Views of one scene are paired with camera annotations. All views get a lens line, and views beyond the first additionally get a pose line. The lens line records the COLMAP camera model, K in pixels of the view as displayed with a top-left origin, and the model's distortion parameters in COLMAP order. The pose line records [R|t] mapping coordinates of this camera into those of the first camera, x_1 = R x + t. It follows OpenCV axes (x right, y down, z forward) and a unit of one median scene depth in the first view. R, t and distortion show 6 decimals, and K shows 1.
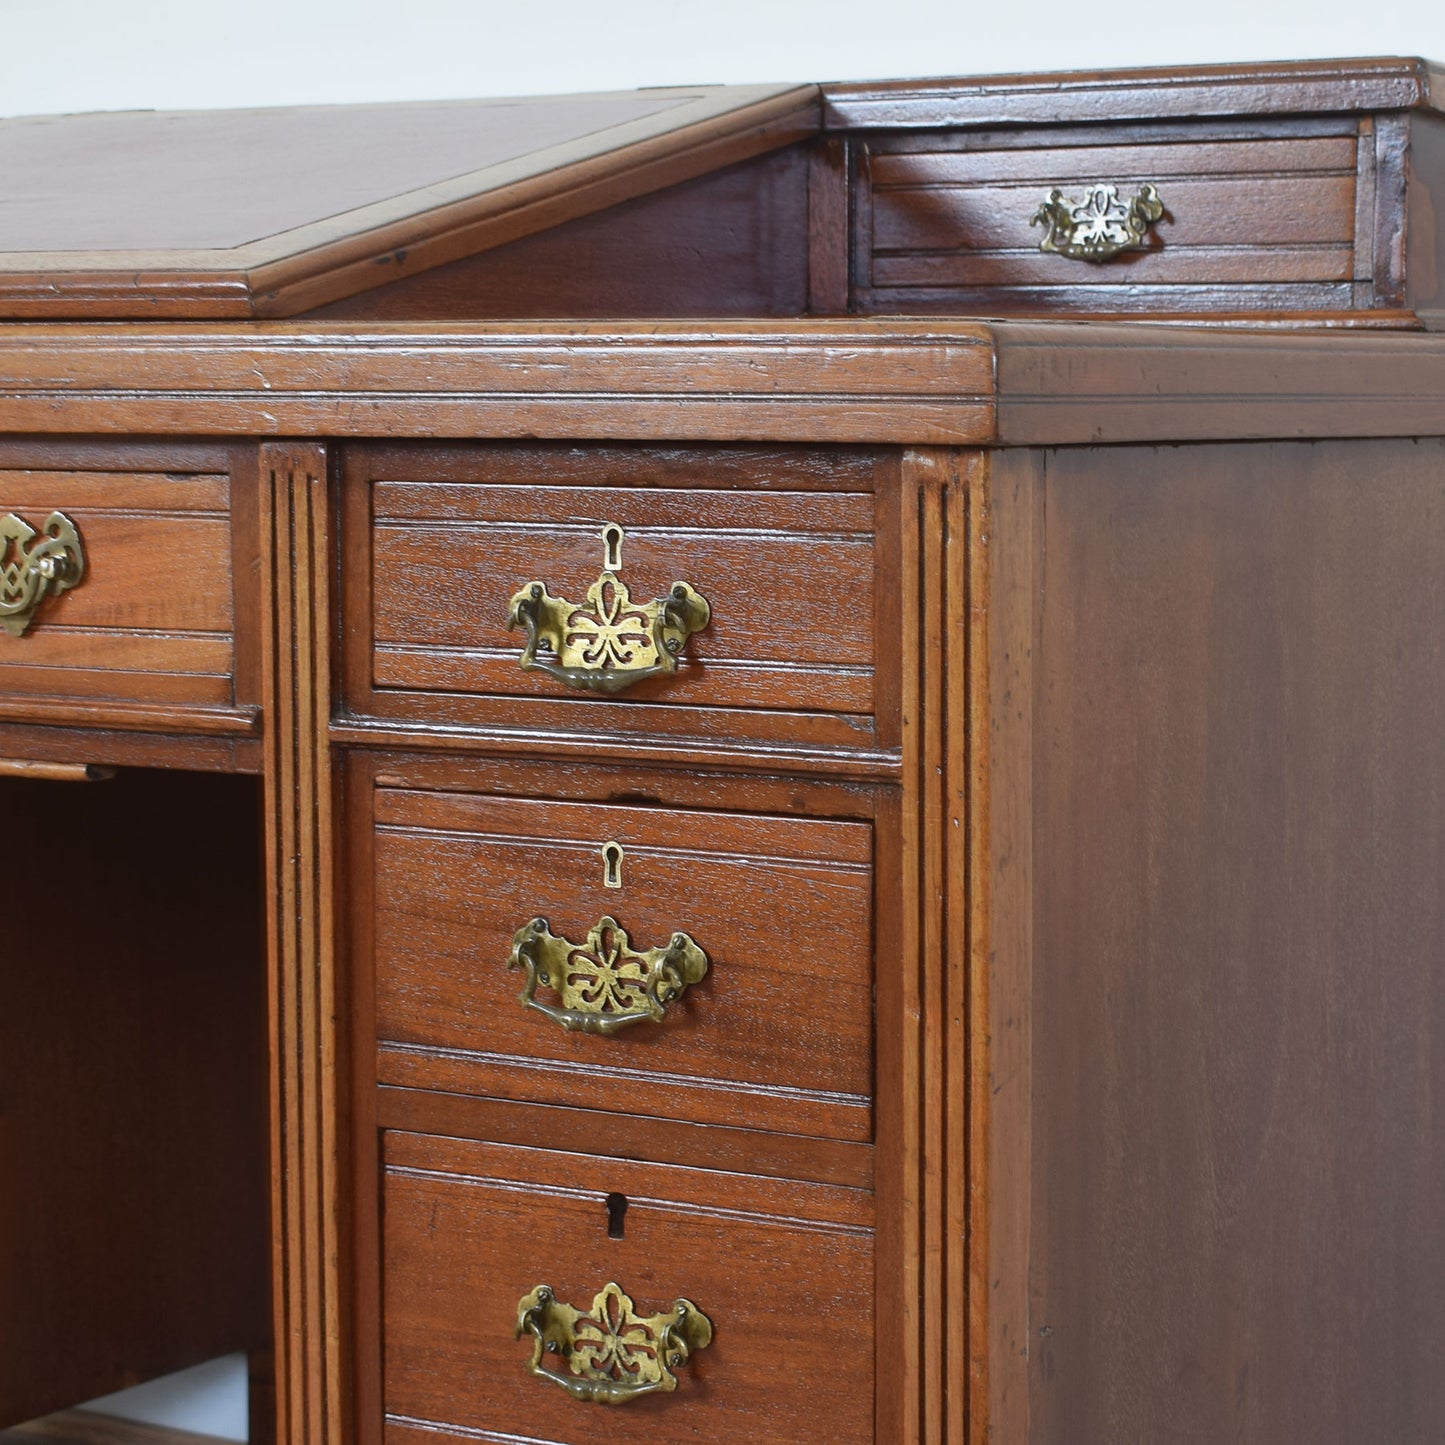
lens RADIAL K [[3687.9, 0, 935.0], [0, 3687.9, 813.1], [0, 0, 1]] dist [-0.042889, 0.000000]
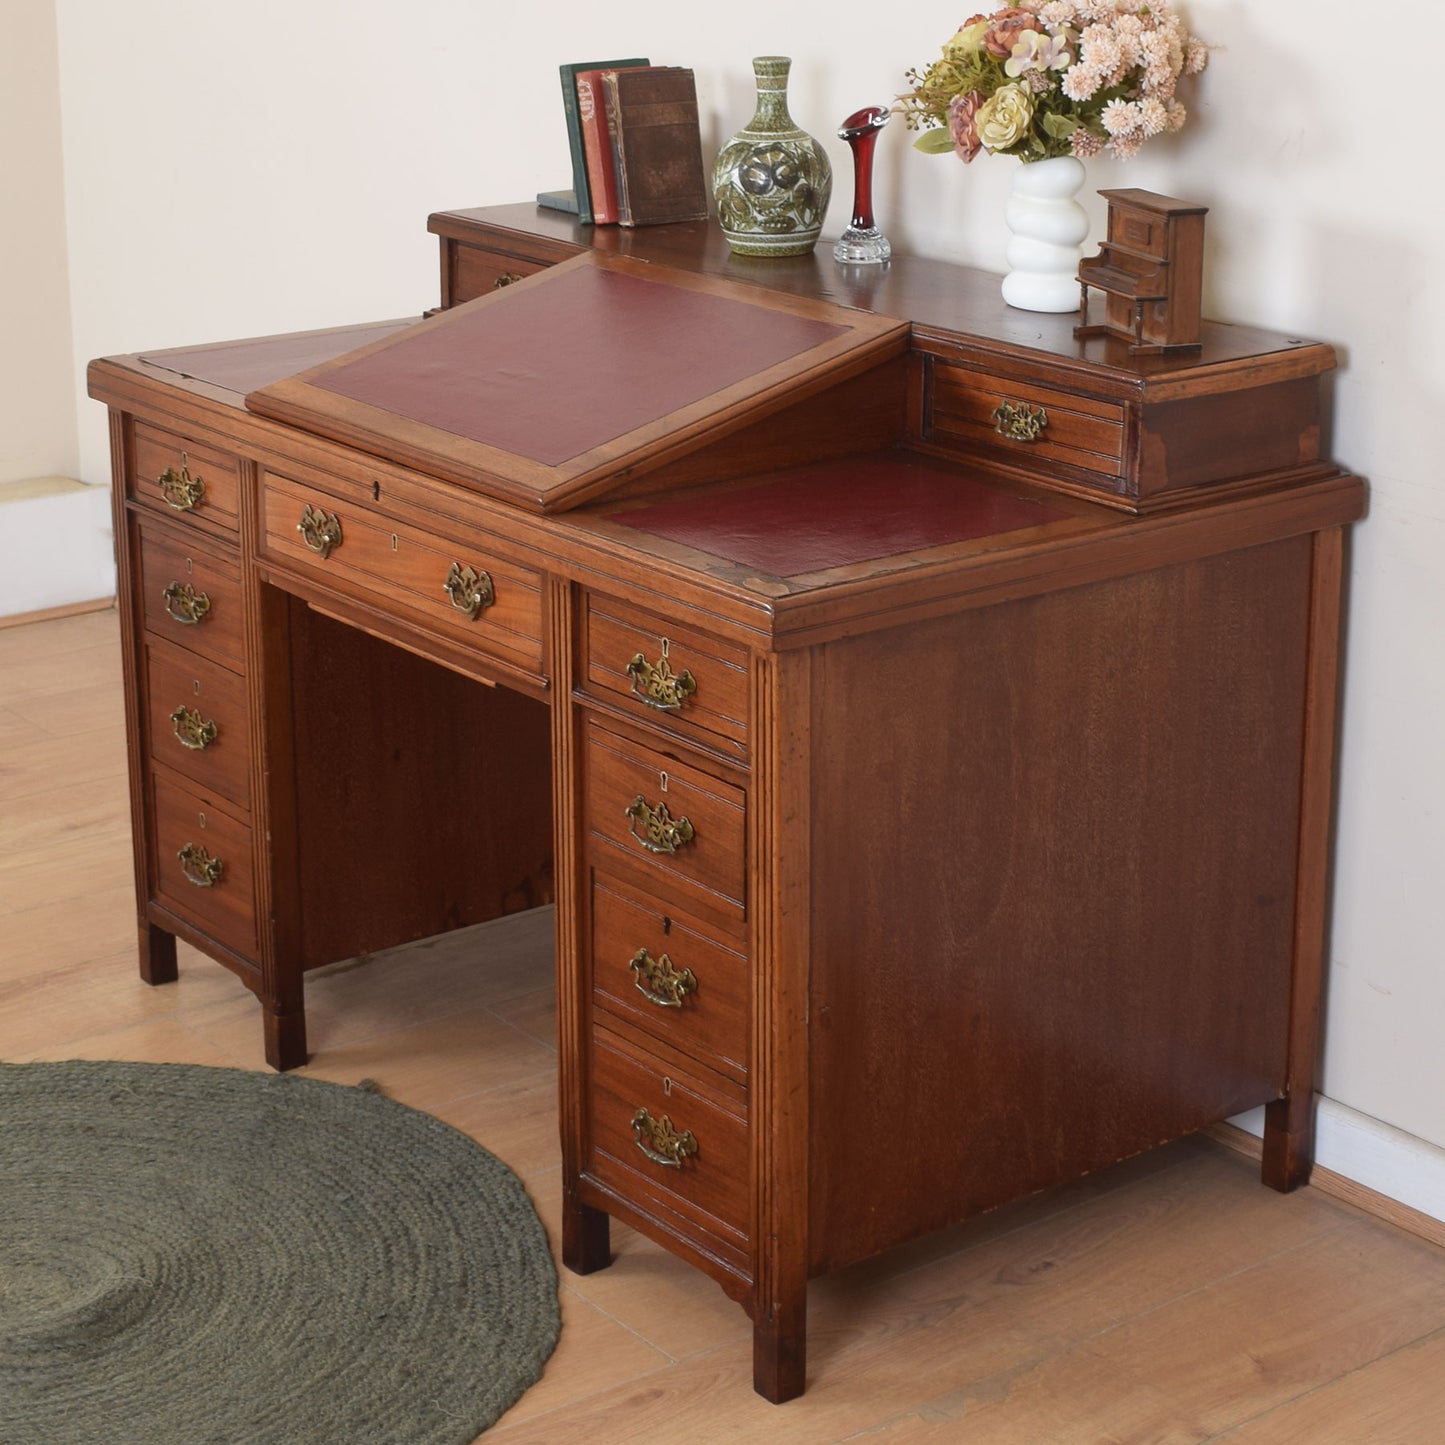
lens RADIAL K [[3020.6, 0, 776.4], [0, 3020.6, 569.6], [0, 0, 1]] dist [-0.073954, 0.000000]
pose [[0.927940, 0.098302, -0.359533, 0.626057], [-0.042818, 0.986323, 0.159166, -0.409147], [0.370262, -0.132302, 0.919458, -0.664588]]
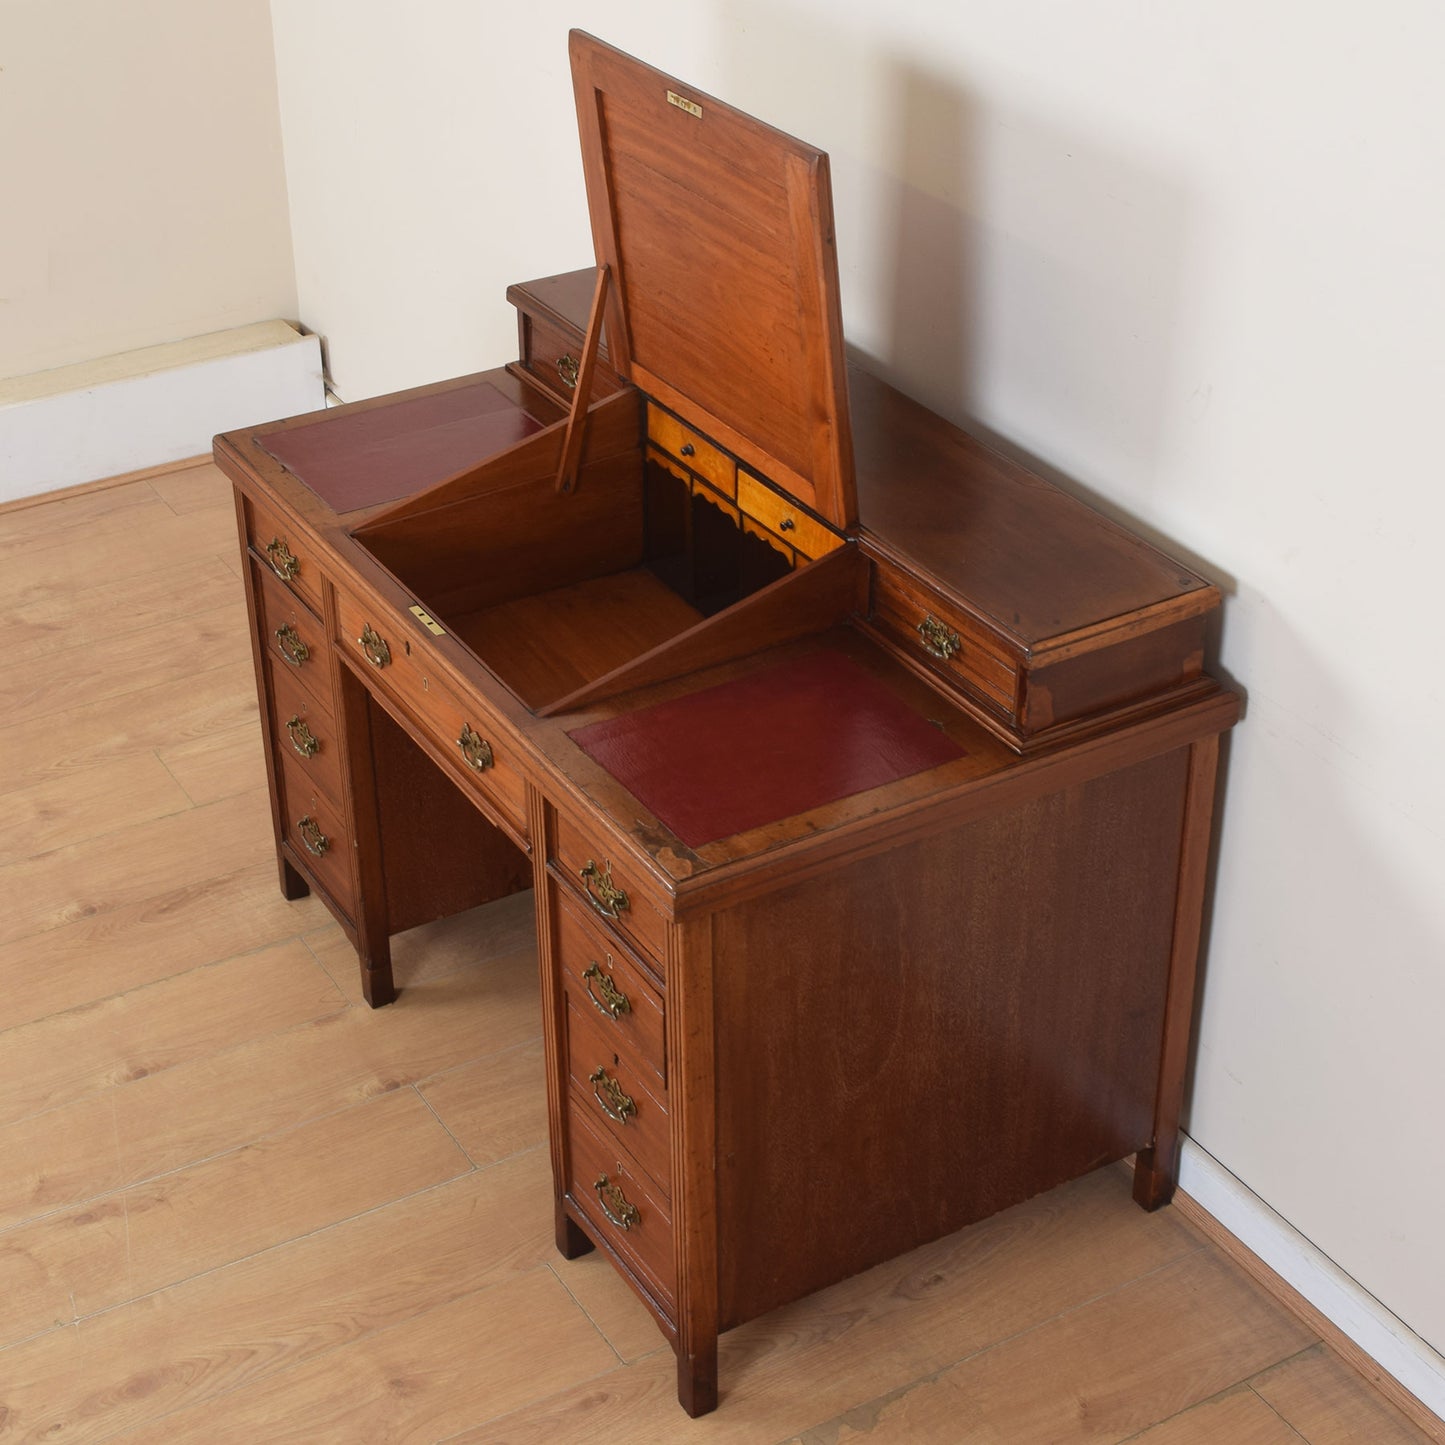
lens RADIAL K [[2491.1, 0, 682.2], [0, 2491.1, 664.5], [0, 0, 1]] dist [-0.081151, 0.000000]
pose [[0.865040, 0.234679, -0.443431, 0.728888], [-0.037523, 0.911640, 0.409272, -0.946234], [0.500297, -0.337398, 0.797412, -0.389772]]
